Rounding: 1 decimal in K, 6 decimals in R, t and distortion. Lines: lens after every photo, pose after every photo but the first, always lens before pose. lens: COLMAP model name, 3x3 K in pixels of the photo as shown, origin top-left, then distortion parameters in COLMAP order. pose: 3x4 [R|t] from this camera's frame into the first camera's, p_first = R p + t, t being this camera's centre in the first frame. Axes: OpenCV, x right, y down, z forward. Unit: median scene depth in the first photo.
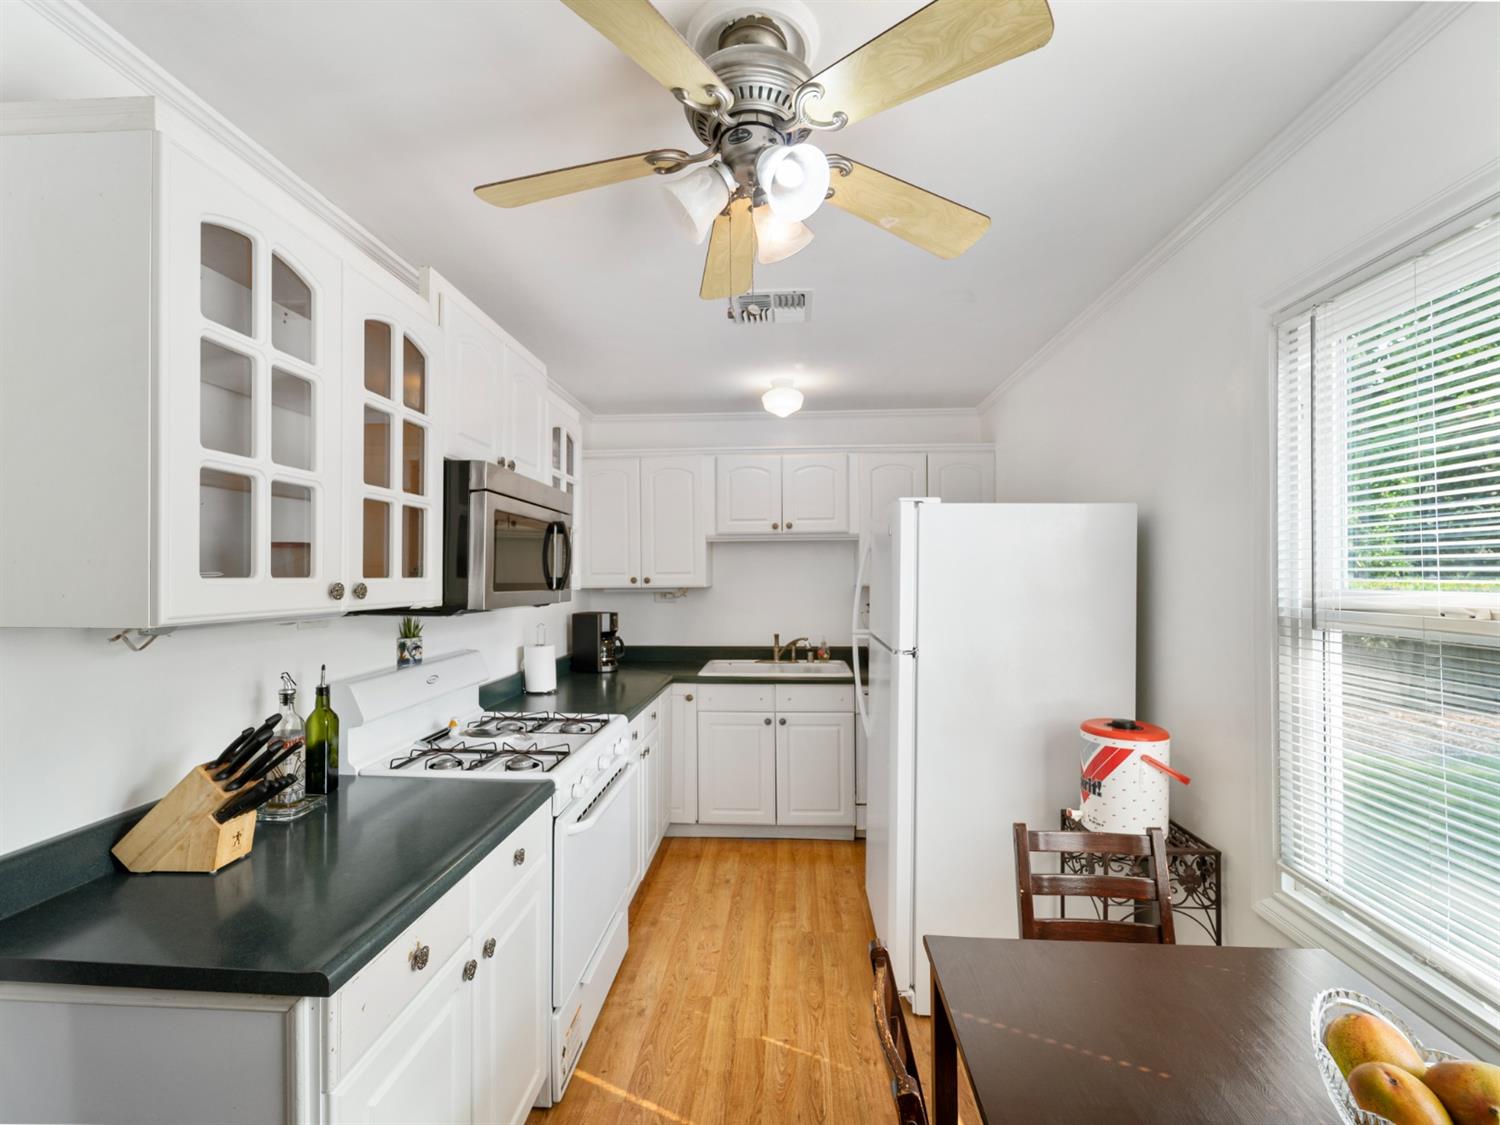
lens RADIAL K [[680.5, 0, 747.8], [0, 680.5, 572.7], [0, 0, 1]] dist [-0.001162, -0.000147]
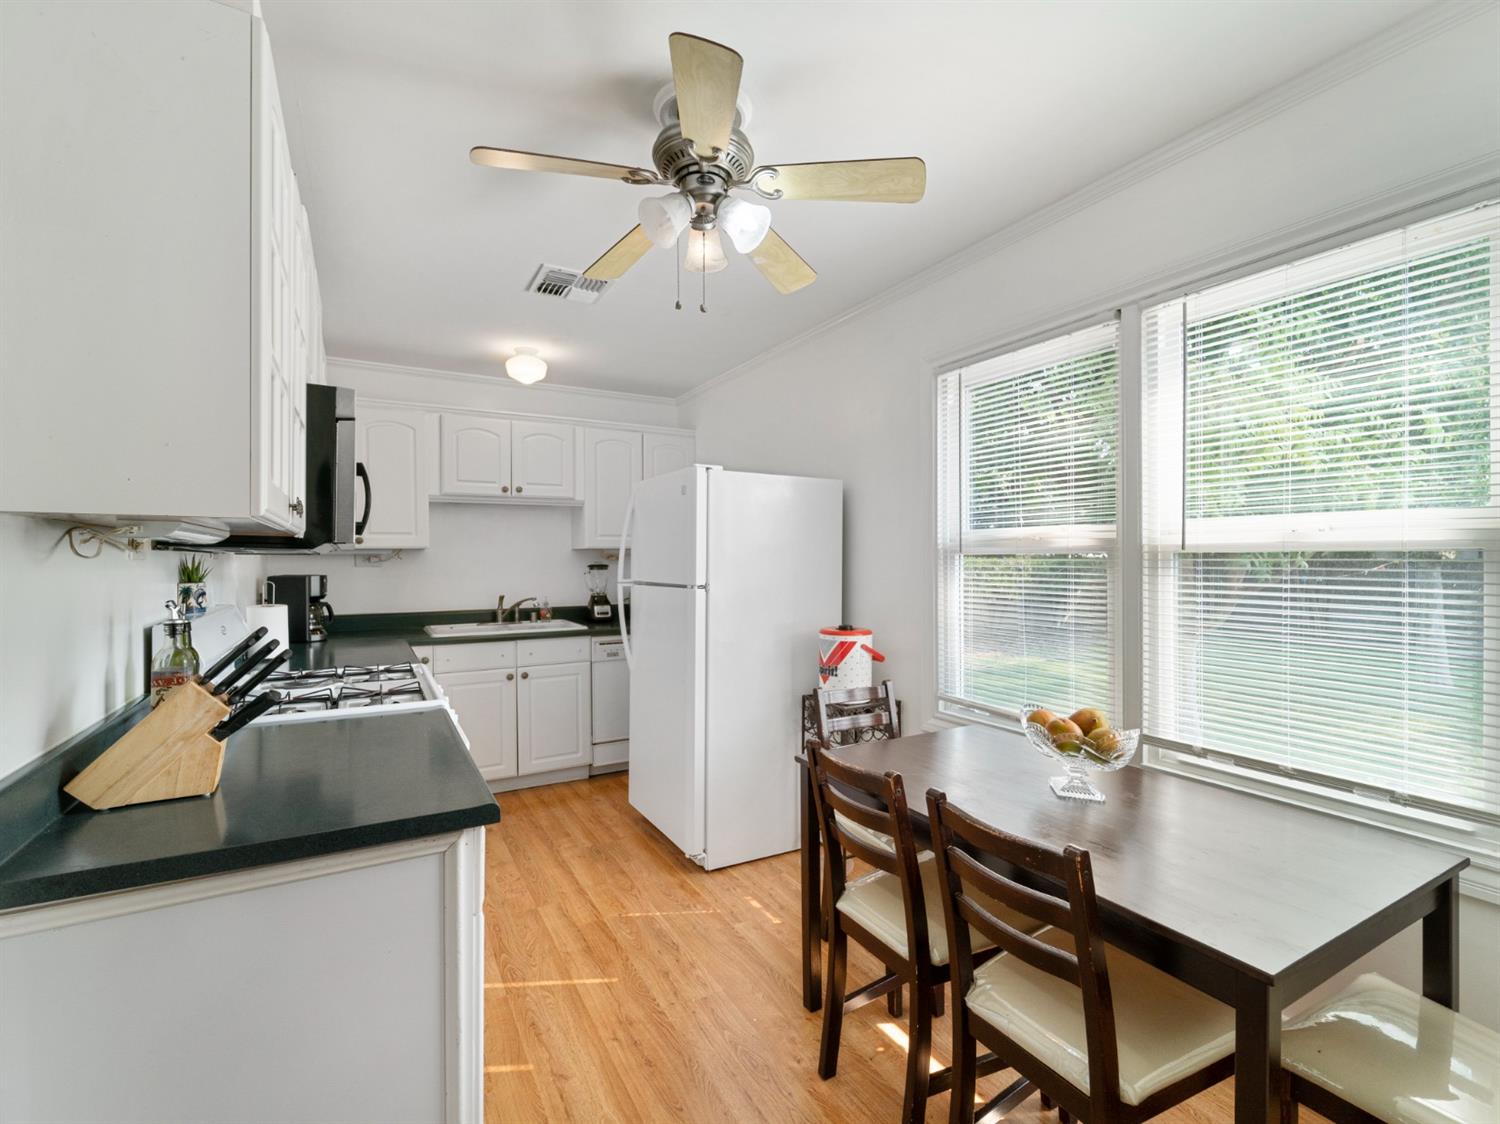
lens RADIAL K [[686.3, 0, 750.0], [0, 686.3, 562.0], [0, 0, 1]] dist [0.004136, 0.000528]
pose [[0.833773, -0.001534, 0.552105, -0.332669], [0.000446, 0.999998, 0.002105, 0.057969], [-0.552107, -0.001509, 0.833772, -0.095381]]
